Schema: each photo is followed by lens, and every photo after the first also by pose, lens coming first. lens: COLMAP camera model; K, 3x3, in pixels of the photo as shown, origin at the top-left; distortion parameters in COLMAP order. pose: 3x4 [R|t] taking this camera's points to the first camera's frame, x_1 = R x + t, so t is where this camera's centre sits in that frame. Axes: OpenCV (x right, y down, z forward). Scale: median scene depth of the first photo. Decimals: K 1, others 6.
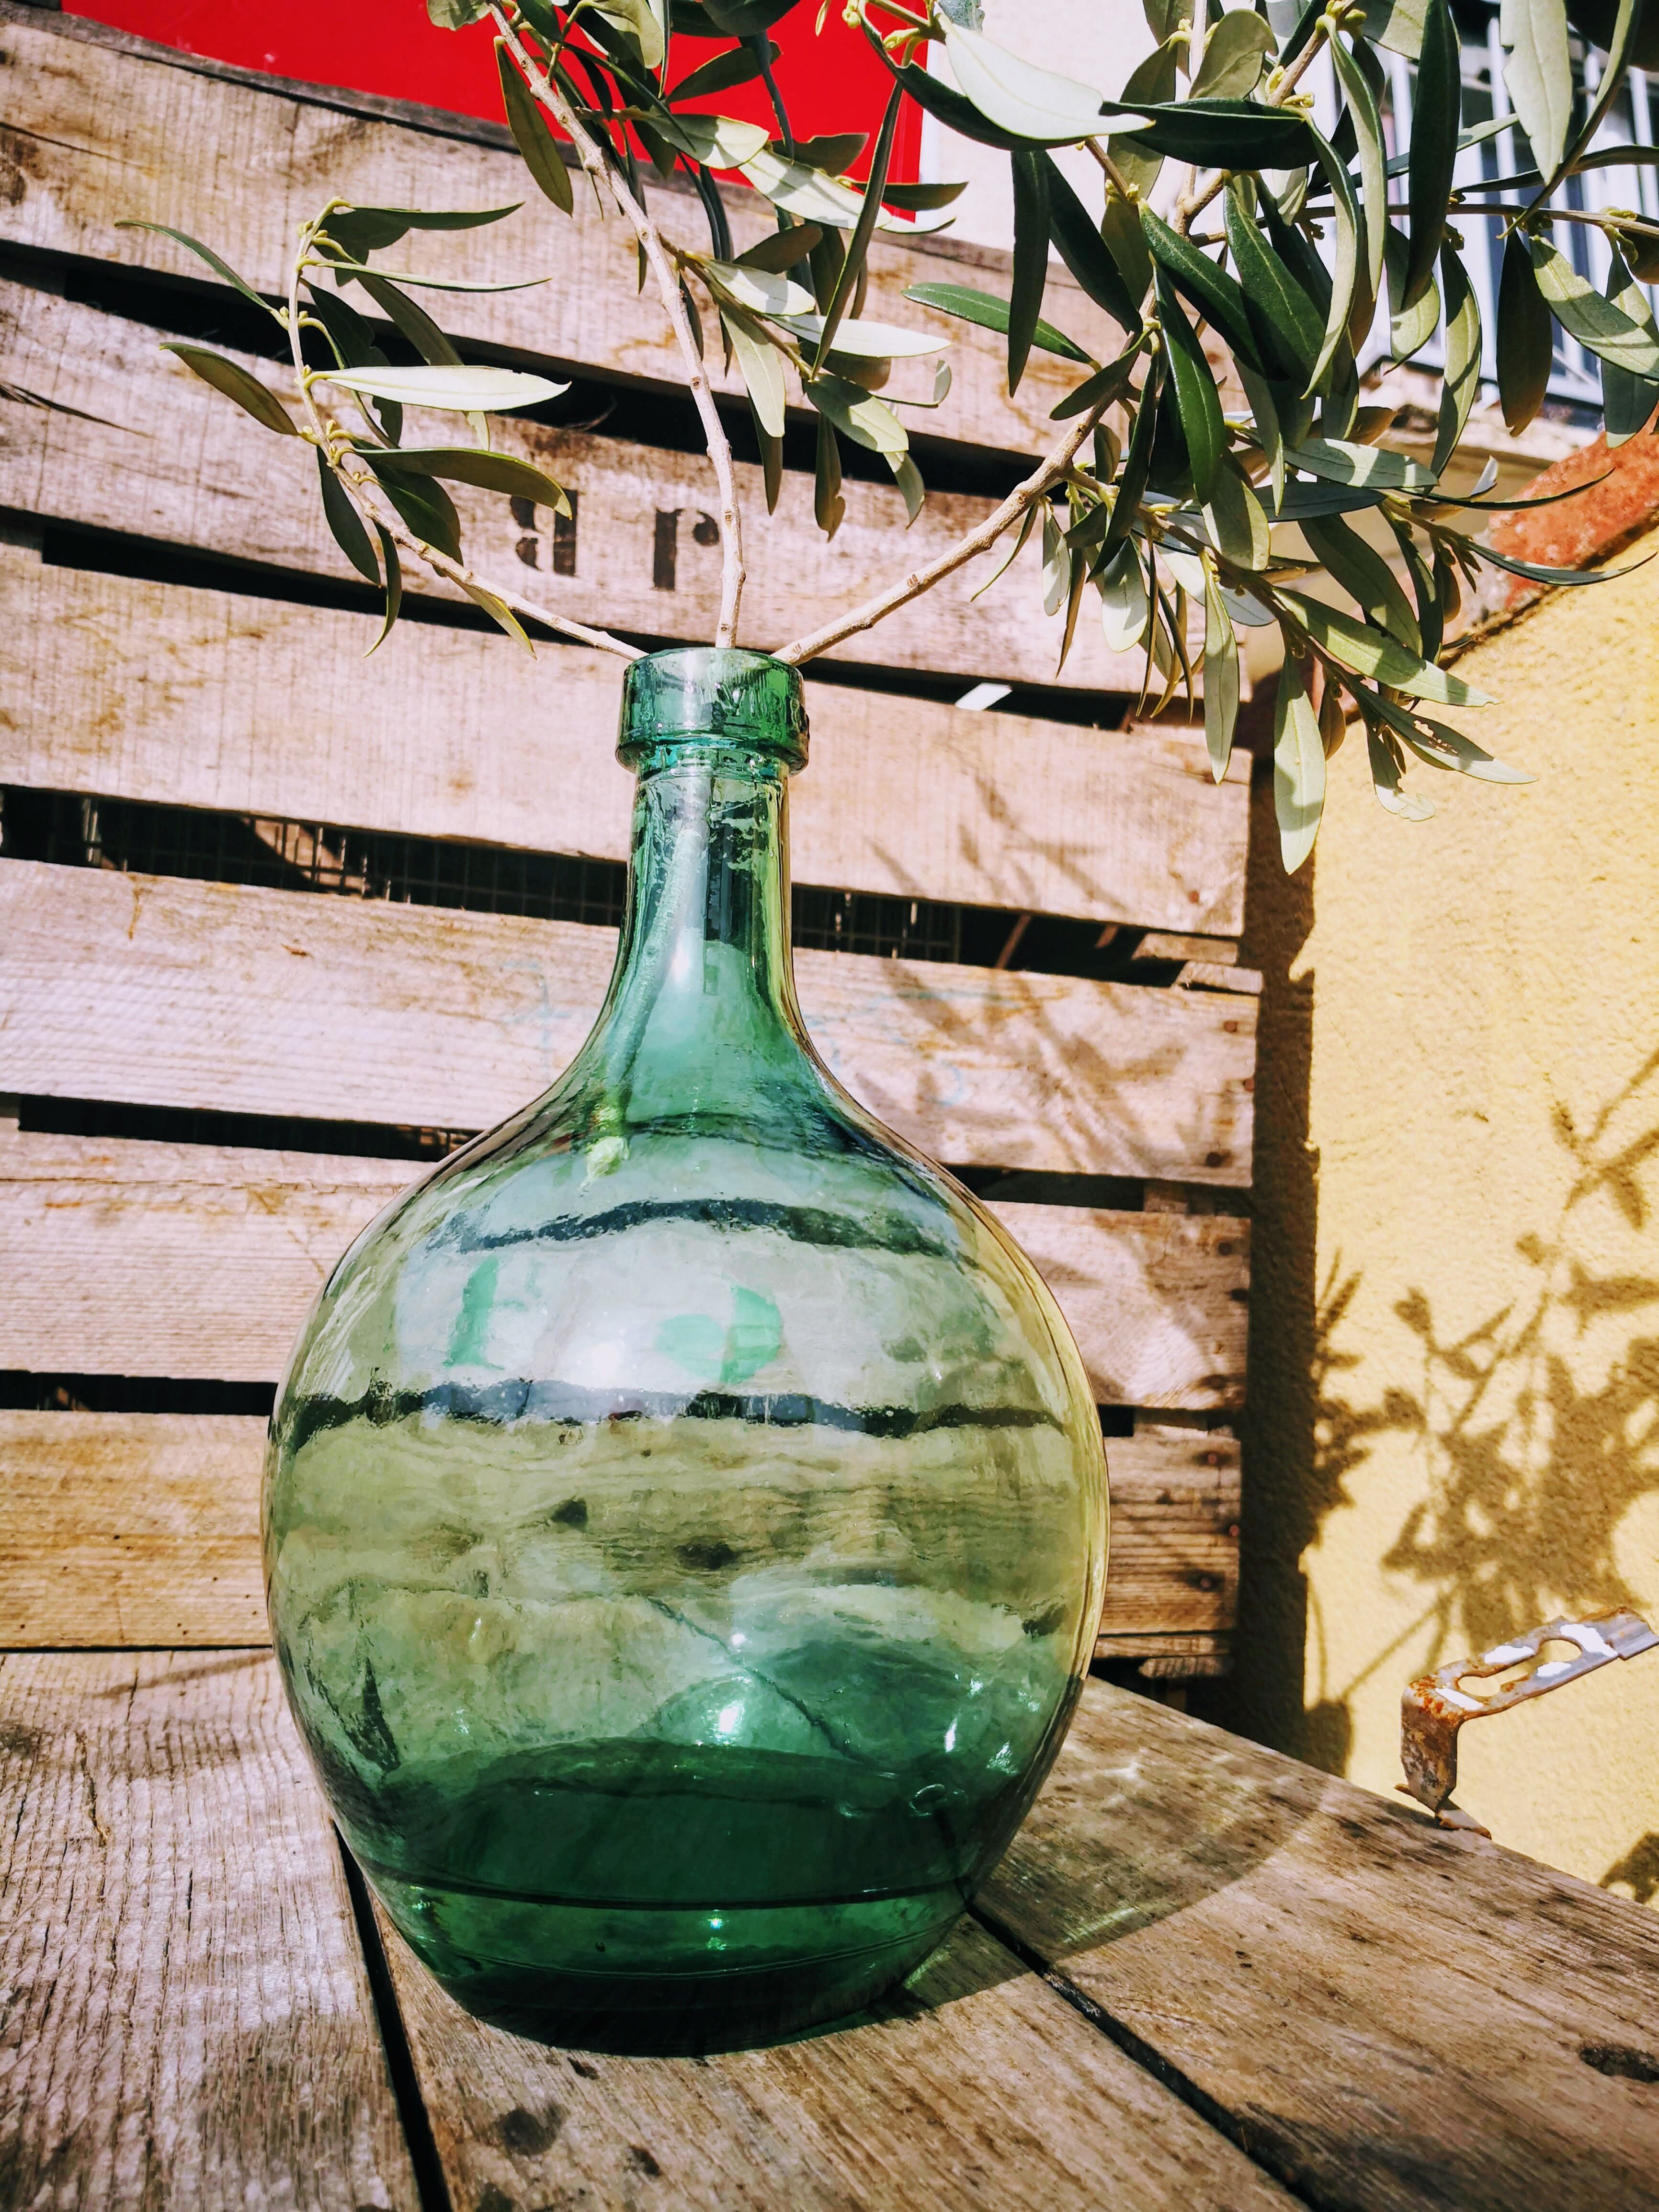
lens RADIAL K [[1824.1, 0, 825.8], [0, 1824.1, 1099.6], [0, 0, 1]] dist [0.022980, -0.055213]
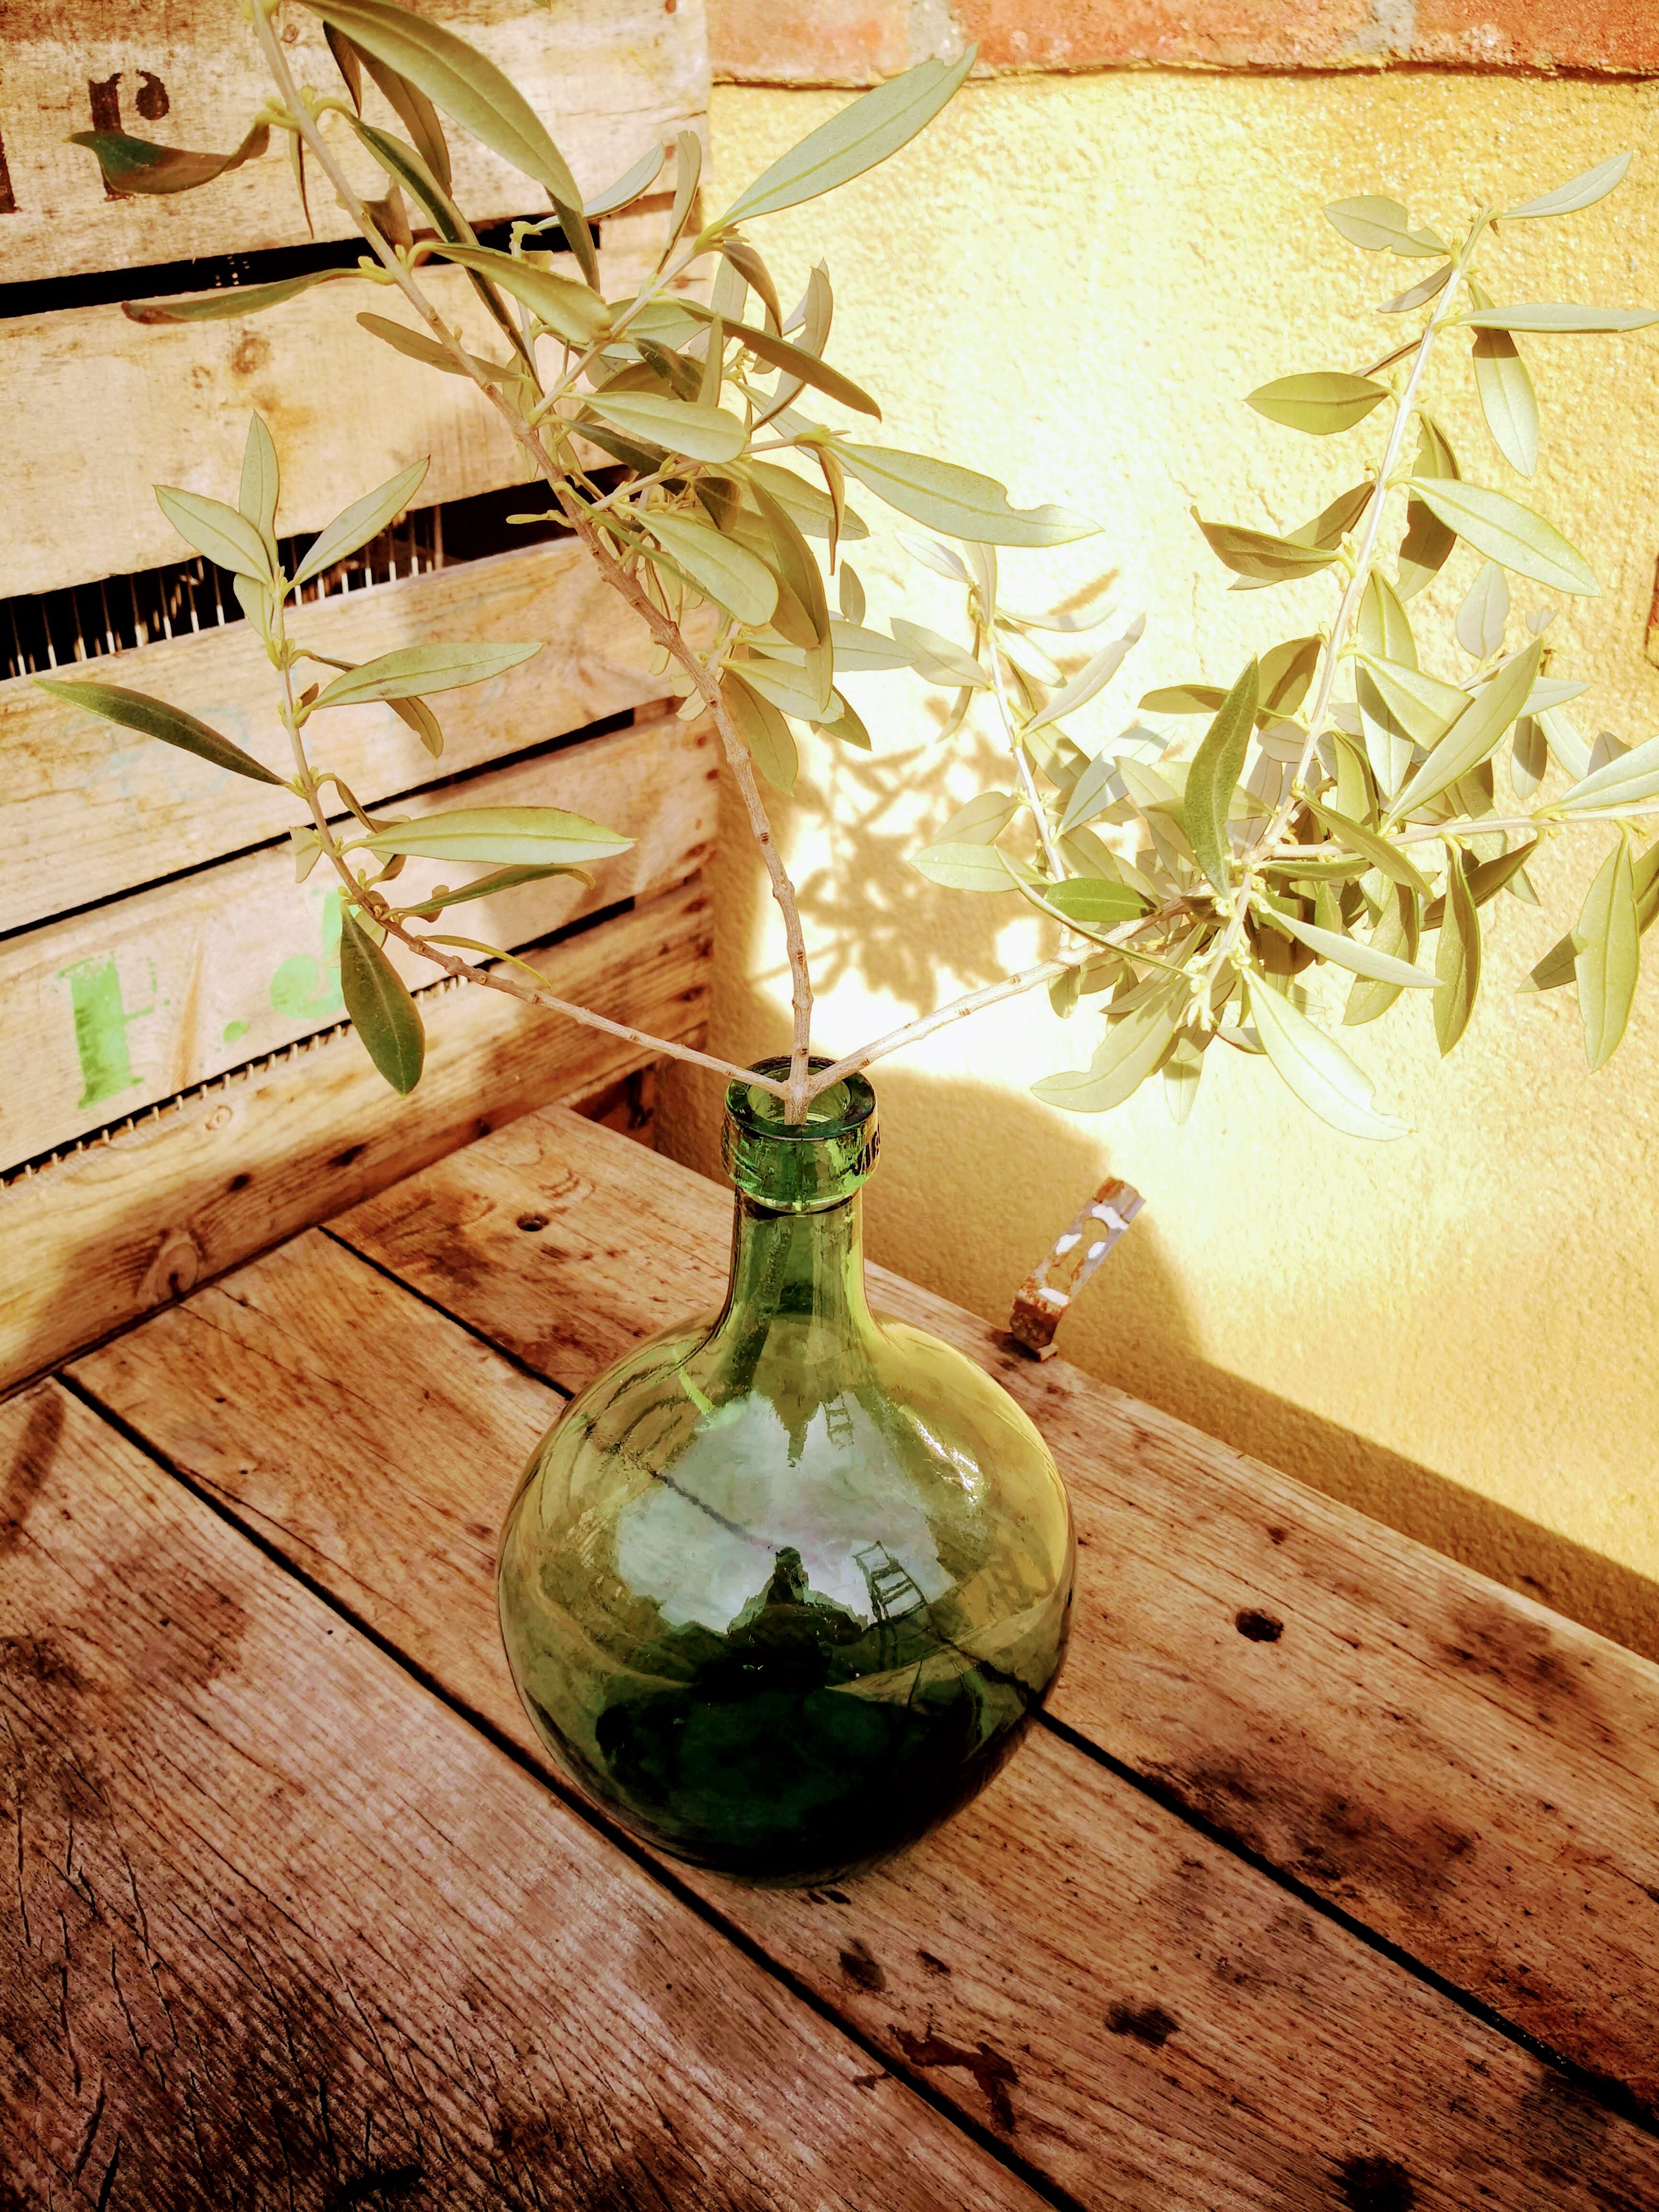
lens RADIAL K [[1824.1, 0, 820.5], [0, 1824.1, 1098.0], [0, 0, 1]] dist [0.022980, -0.055213]
pose [[0.855663, -0.291892, 0.427364, -0.279342], [-0.053277, 0.771702, 0.633748, -0.493616], [-0.514784, -0.565043, 0.644766, 0.121222]]
